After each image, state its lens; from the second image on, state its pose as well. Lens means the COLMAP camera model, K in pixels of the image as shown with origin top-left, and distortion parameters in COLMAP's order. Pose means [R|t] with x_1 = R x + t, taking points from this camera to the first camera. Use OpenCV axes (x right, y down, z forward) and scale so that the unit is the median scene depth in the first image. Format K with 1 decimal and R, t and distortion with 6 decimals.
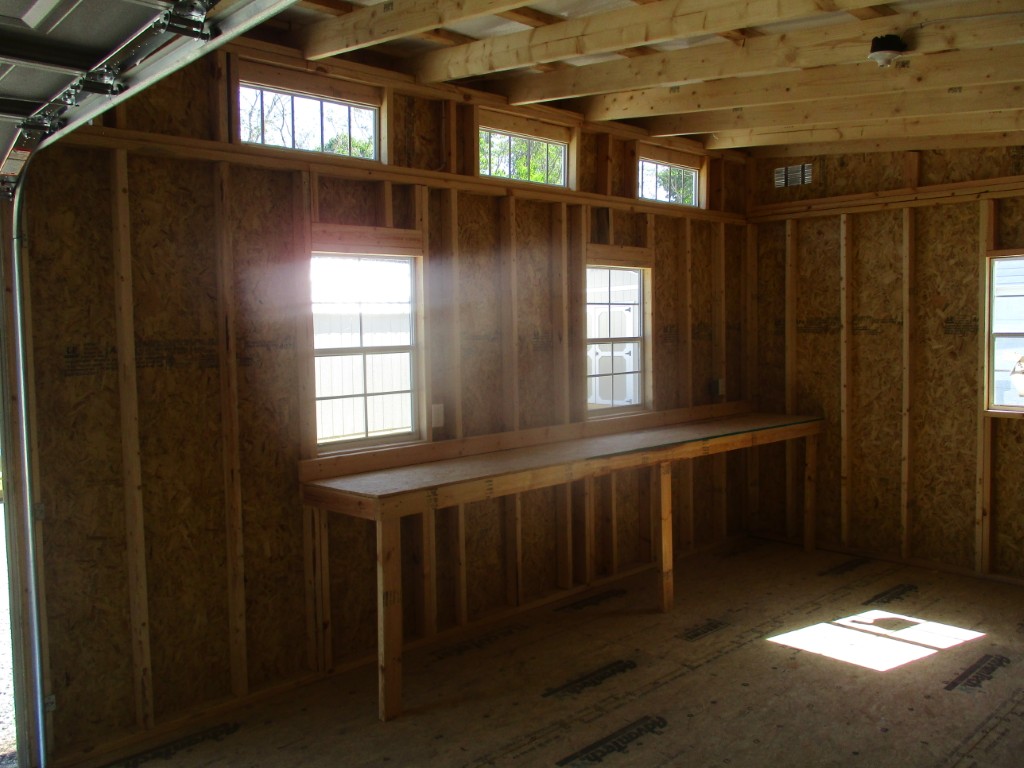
lens RADIAL K [[851.6, 0, 521.6], [0, 851.6, 379.6], [0, 0, 1]] dist [-0.029170, 0.004646]
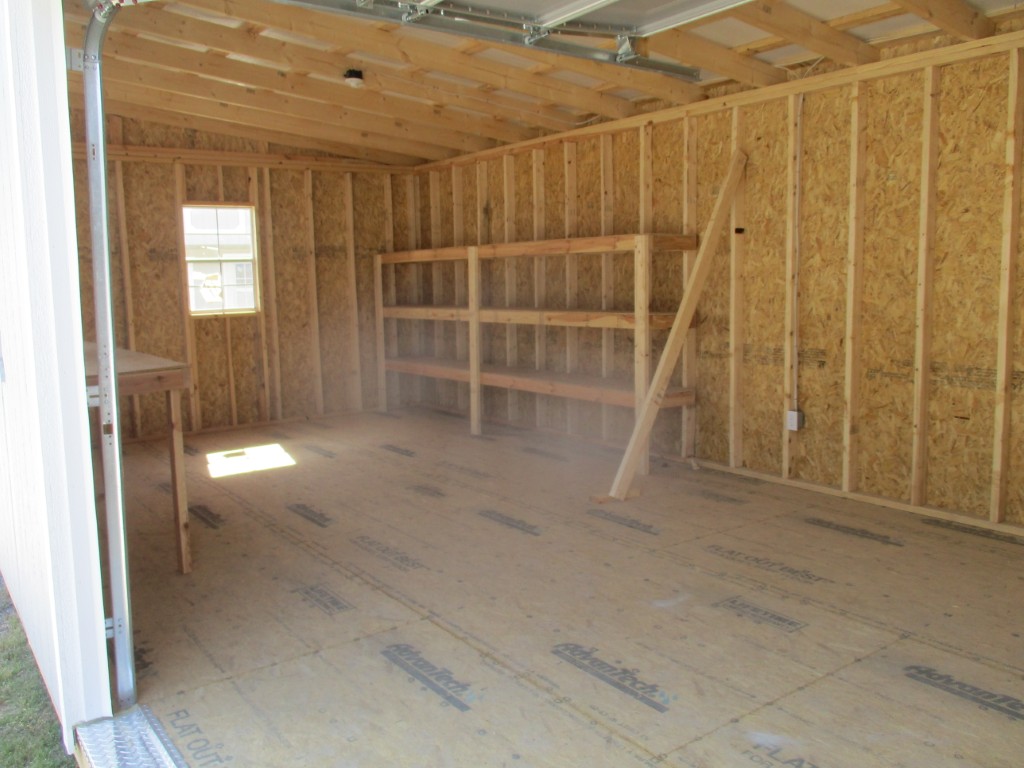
lens RADIAL K [[873.5, 0, 511.8], [0, 873.5, 379.0], [0, 0, 1]] dist [-0.014323, 0.006343]
pose [[0.128726, -0.104005, 0.986211, -0.785198], [0.091147, 0.991516, 0.092668, 0.053824], [-0.987483, 0.077961, 0.137113, 0.263436]]
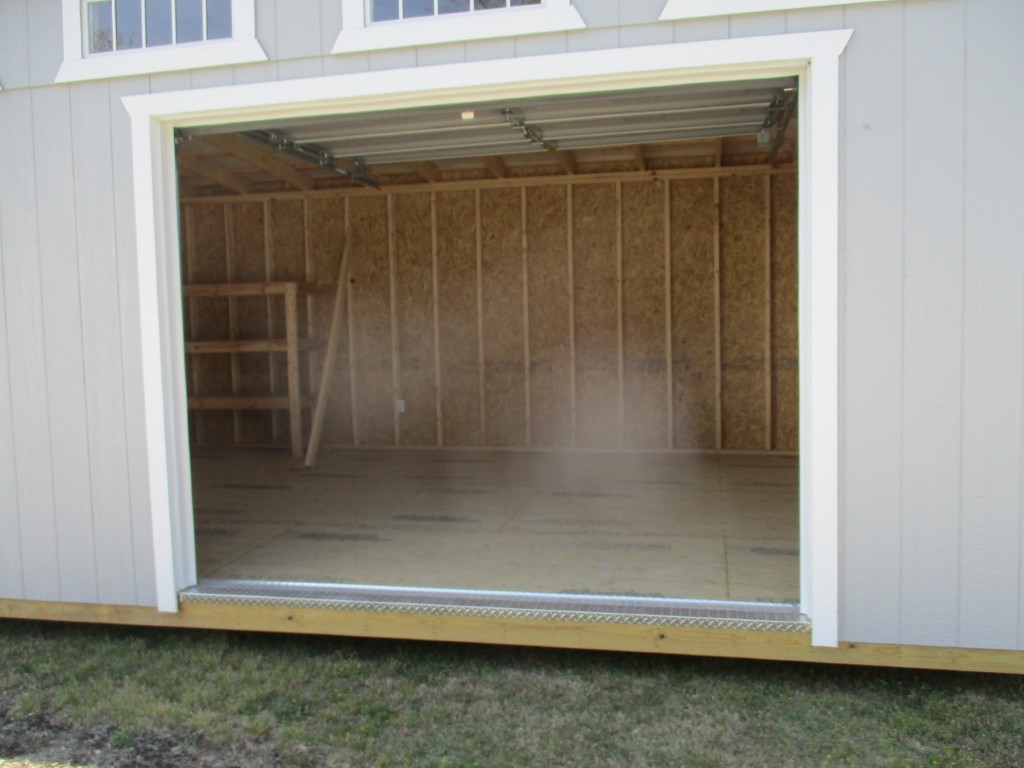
lens RADIAL K [[873.5, 0, 511.8], [0, 873.5, 379.0], [0, 0, 1]] dist [-0.014323, 0.006343]
pose [[-0.552499, -0.032715, 0.832872, -1.125131], [0.093938, 0.990419, 0.101218, 0.041482], [-0.828203, 0.134161, -0.544132, 0.736241]]
